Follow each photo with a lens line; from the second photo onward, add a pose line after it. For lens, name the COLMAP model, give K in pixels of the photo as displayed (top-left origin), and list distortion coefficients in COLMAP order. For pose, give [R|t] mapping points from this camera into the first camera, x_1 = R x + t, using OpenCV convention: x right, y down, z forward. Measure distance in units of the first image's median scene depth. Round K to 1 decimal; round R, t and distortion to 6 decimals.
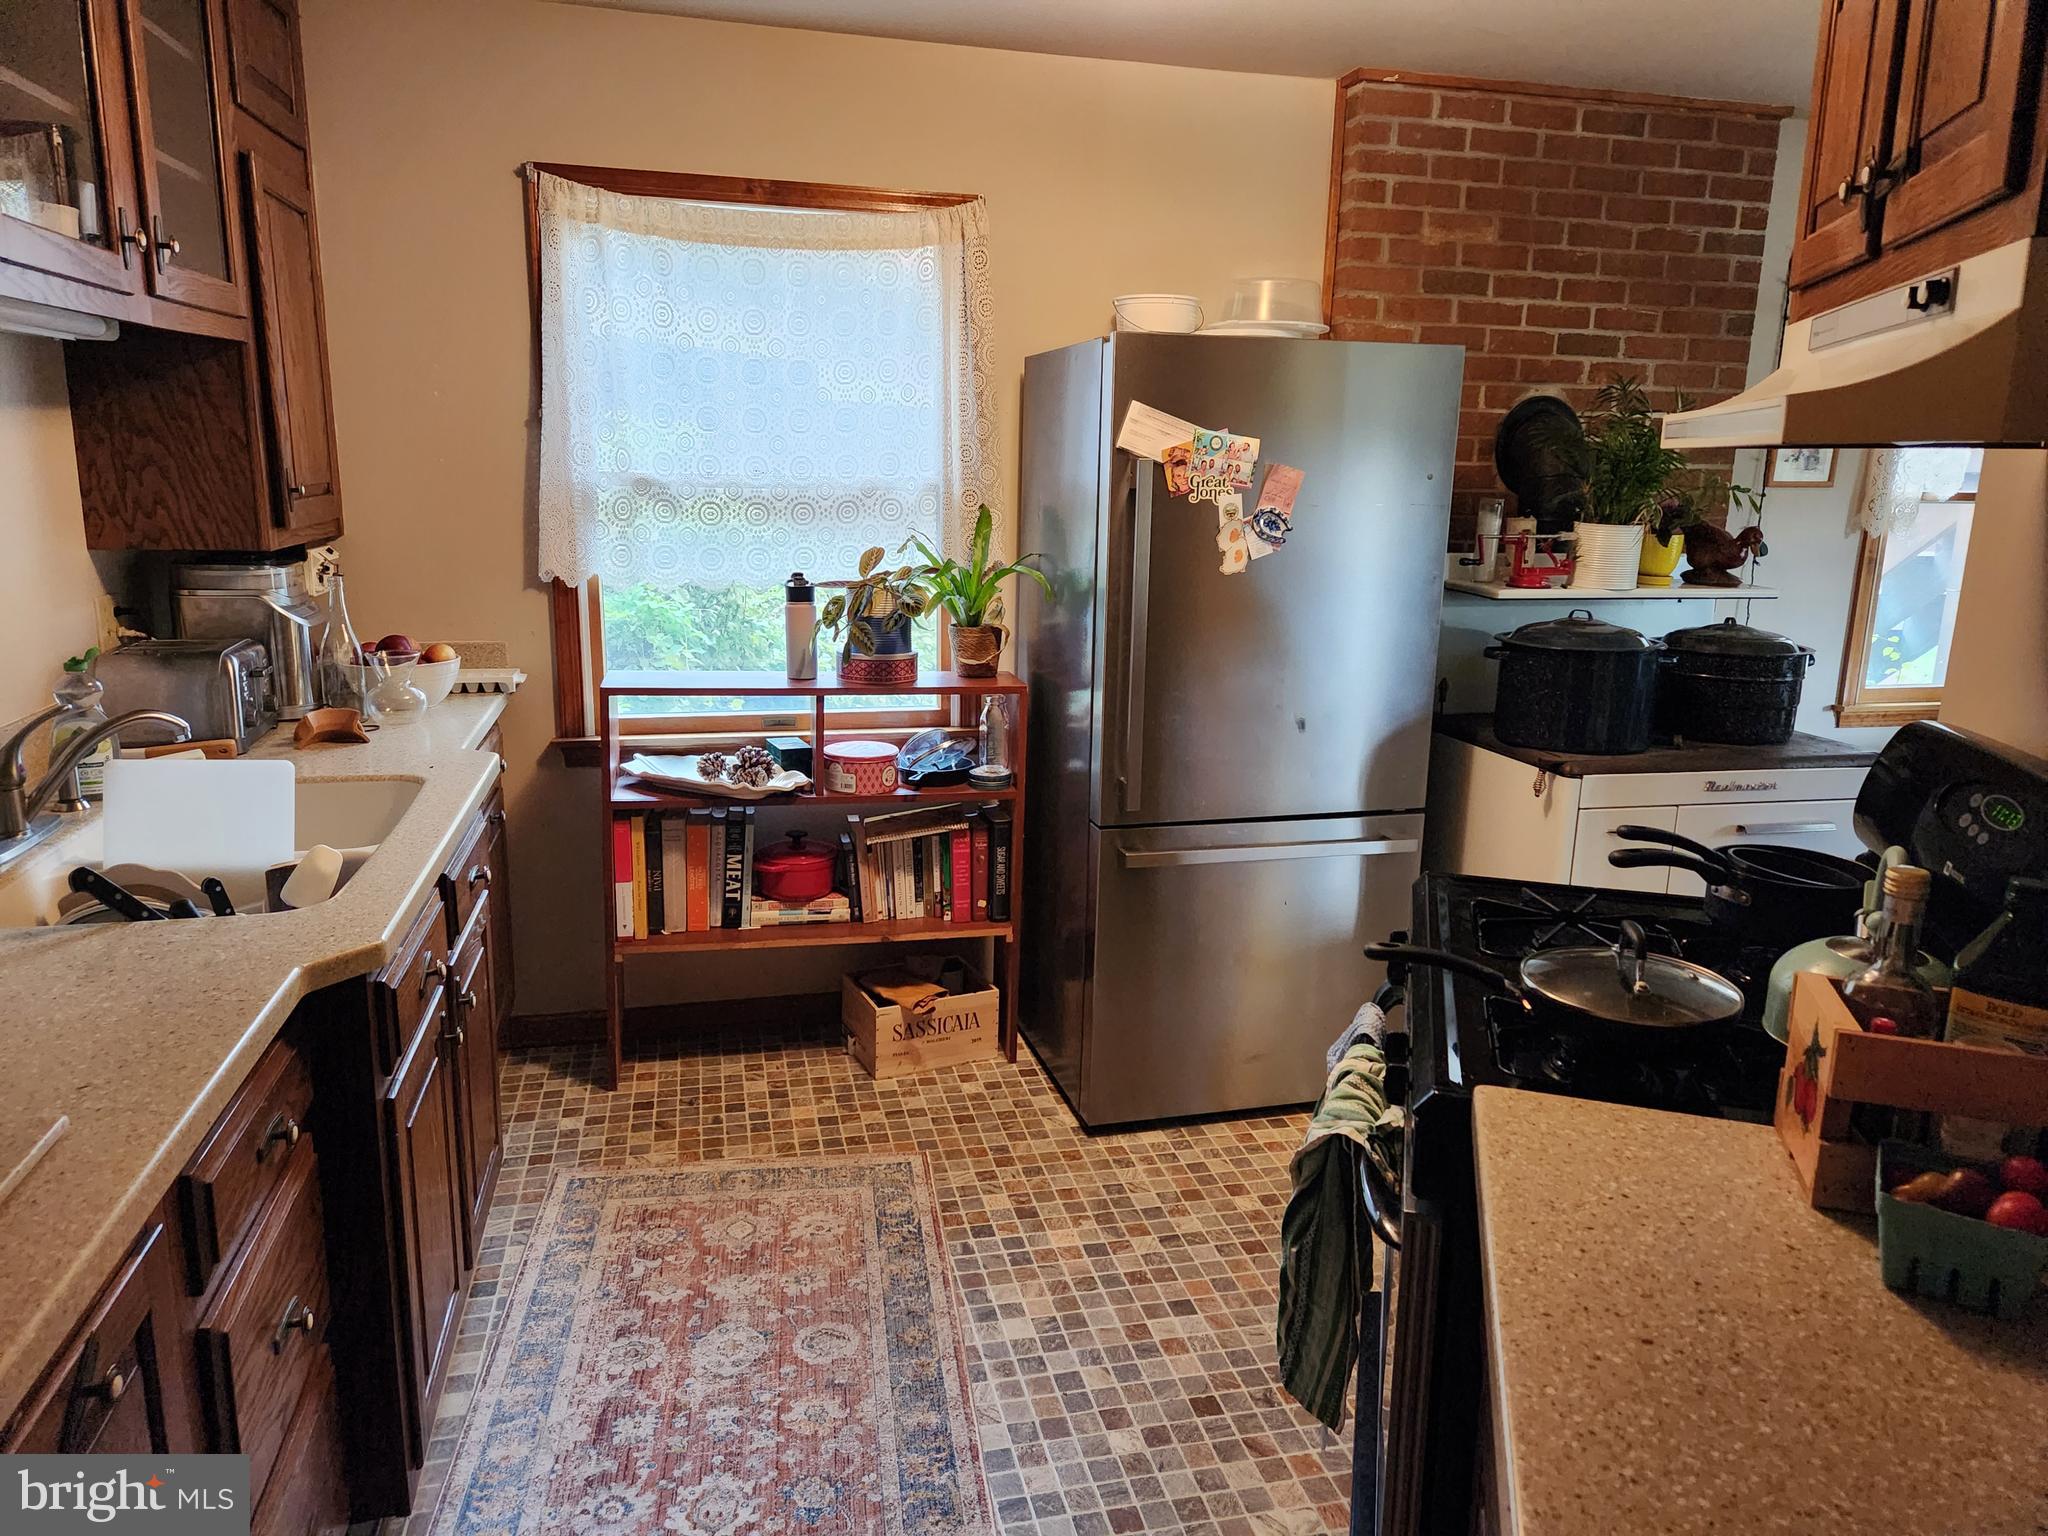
lens RADIAL K [[1370.4, 0, 1044.0], [0, 1370.4, 751.1], [0, 0, 1]] dist [0.077545, -0.075444]
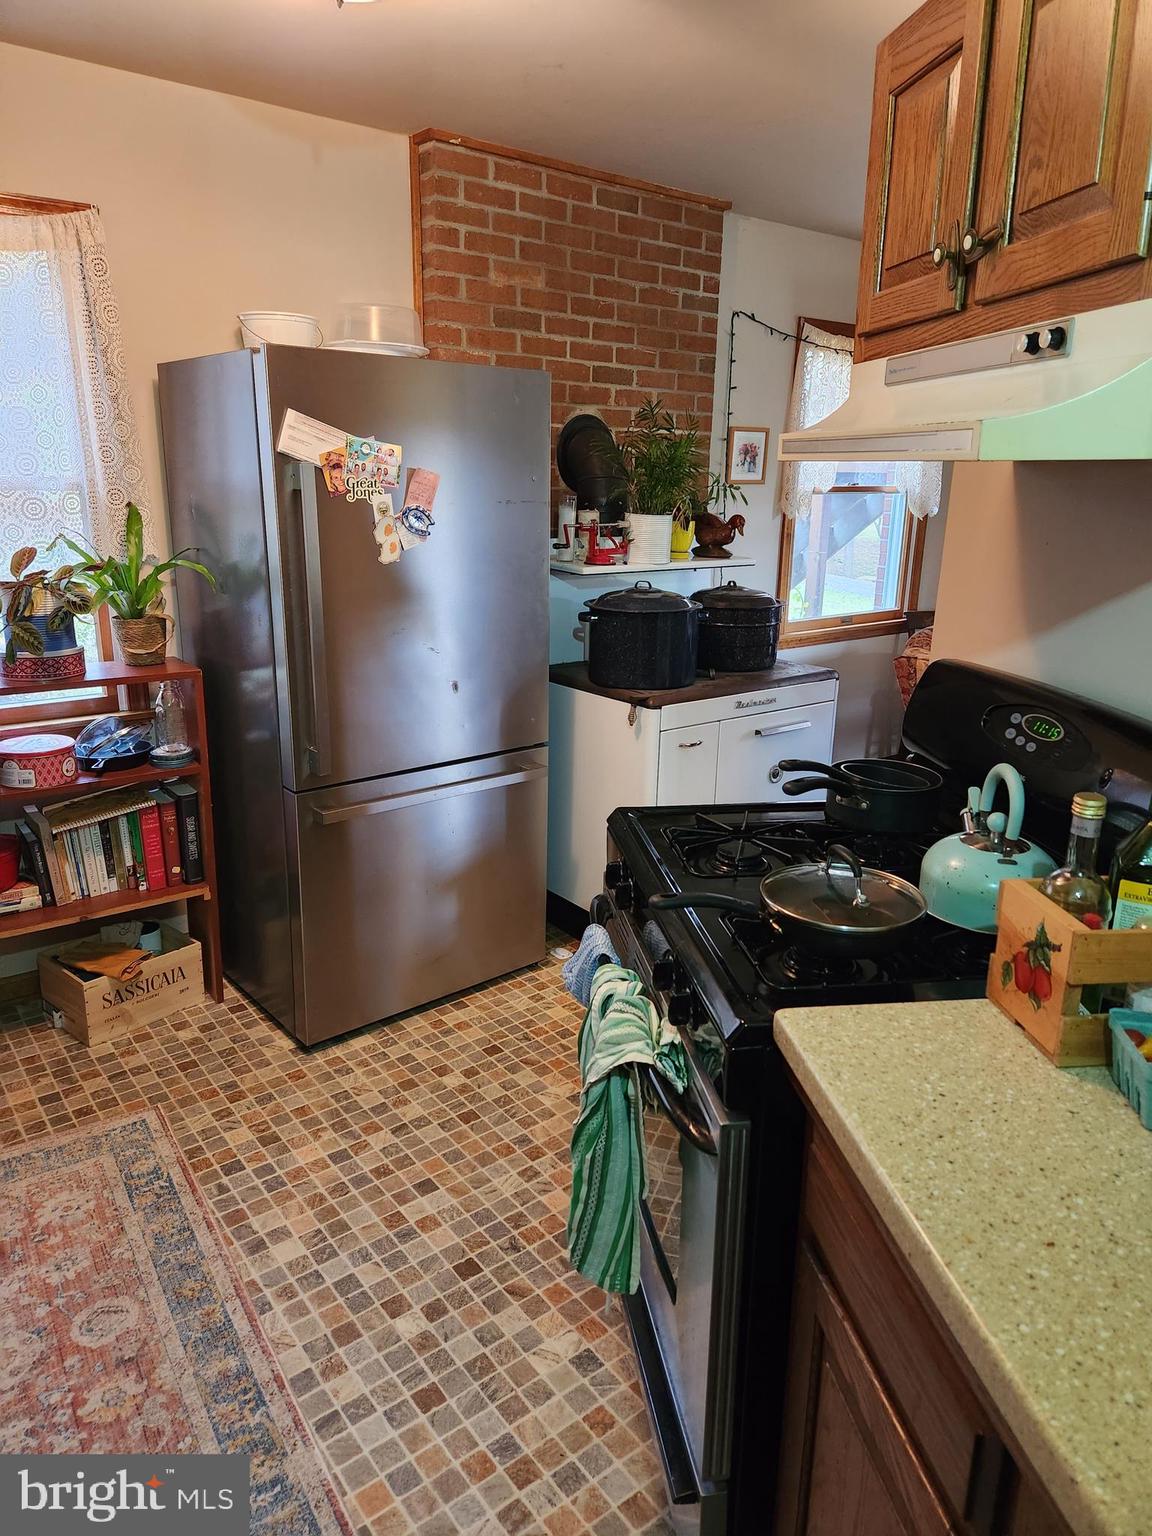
lens RADIAL K [[1027.8, 0, 601.0], [0, 1027.8, 752.1], [0, 0, 1]] dist [0.077545, -0.075444]
pose [[0.909417, -0.113114, 0.400206, -0.063634], [0.085598, 0.992608, 0.086039, -0.027841], [-0.406980, -0.043989, 0.912377, 0.109427]]
